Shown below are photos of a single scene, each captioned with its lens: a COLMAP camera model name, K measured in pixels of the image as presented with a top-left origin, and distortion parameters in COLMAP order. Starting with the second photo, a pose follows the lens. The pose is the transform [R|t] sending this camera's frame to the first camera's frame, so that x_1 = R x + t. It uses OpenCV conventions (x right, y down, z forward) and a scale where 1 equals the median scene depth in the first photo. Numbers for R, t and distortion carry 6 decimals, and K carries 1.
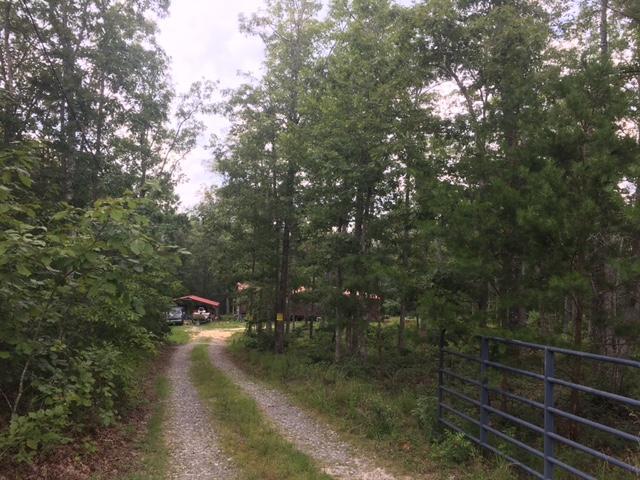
lens RADIAL K [[538.9, 0, 321.2], [0, 538.9, 240.0], [0, 0, 1]] dist [0.077820, -0.099681]
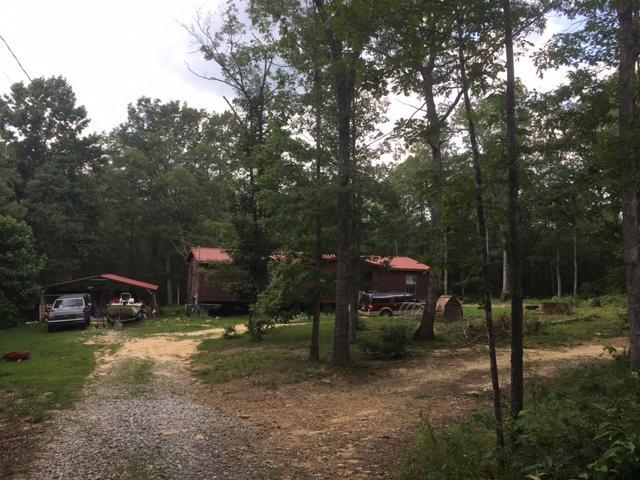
lens RADIAL K [[538.9, 0, 319.6], [0, 538.9, 239.0], [0, 0, 1]] dist [0.077820, -0.099681]
pose [[0.992565, -0.012547, 0.121067, -0.093626], [0.010412, 0.999779, 0.018250, 0.061768], [-0.121269, -0.016854, 0.992477, 0.434756]]
